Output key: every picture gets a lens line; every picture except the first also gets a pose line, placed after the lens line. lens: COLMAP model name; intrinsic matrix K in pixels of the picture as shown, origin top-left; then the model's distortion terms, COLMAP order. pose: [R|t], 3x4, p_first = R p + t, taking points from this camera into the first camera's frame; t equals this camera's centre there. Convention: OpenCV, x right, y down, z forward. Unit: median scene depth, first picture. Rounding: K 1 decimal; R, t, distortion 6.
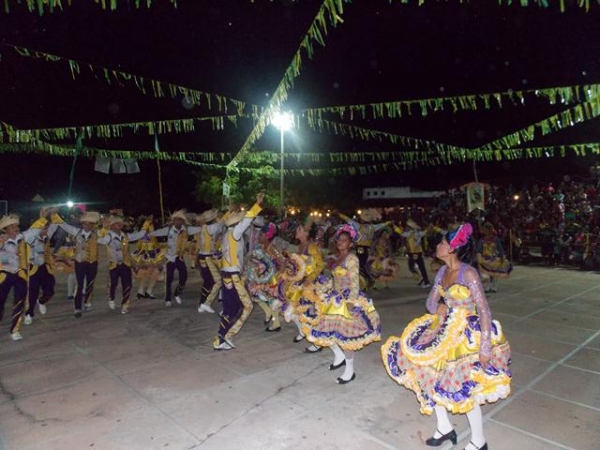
lens RADIAL K [[394.9, 0, 302.2], [0, 394.9, 233.8], [0, 0, 1]] dist [0.005295, -0.004568]
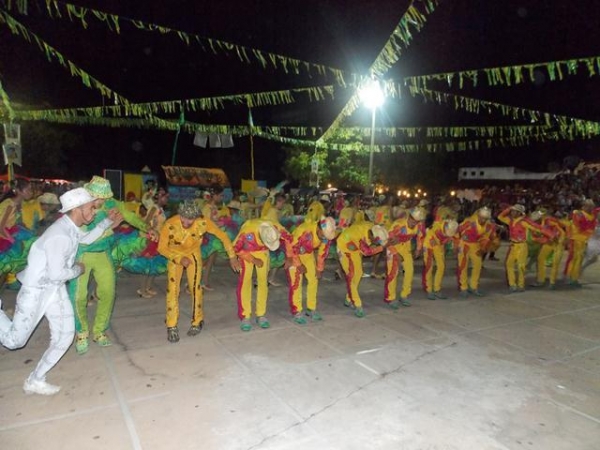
lens RADIAL K [[394.9, 0, 302.2], [0, 394.9, 233.8], [0, 0, 1]] dist [0.005295, -0.004568]
pose [[0.976955, 0.058298, -0.205329, -0.016178], [-0.047058, 0.997136, 0.059213, 0.005467], [0.208193, -0.048186, 0.976900, 0.018306]]
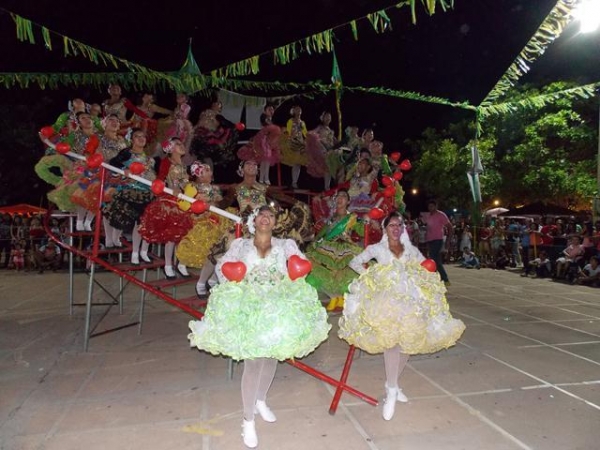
lens RADIAL K [[394.9, 0, 302.2], [0, 394.9, 233.8], [0, 0, 1]] dist [0.005295, -0.004568]
pose [[0.868121, 0.011824, -0.496213, -0.288200], [-0.017112, 0.999835, -0.006114, -0.032635], [0.496058, 0.013799, 0.868180, 1.022431]]
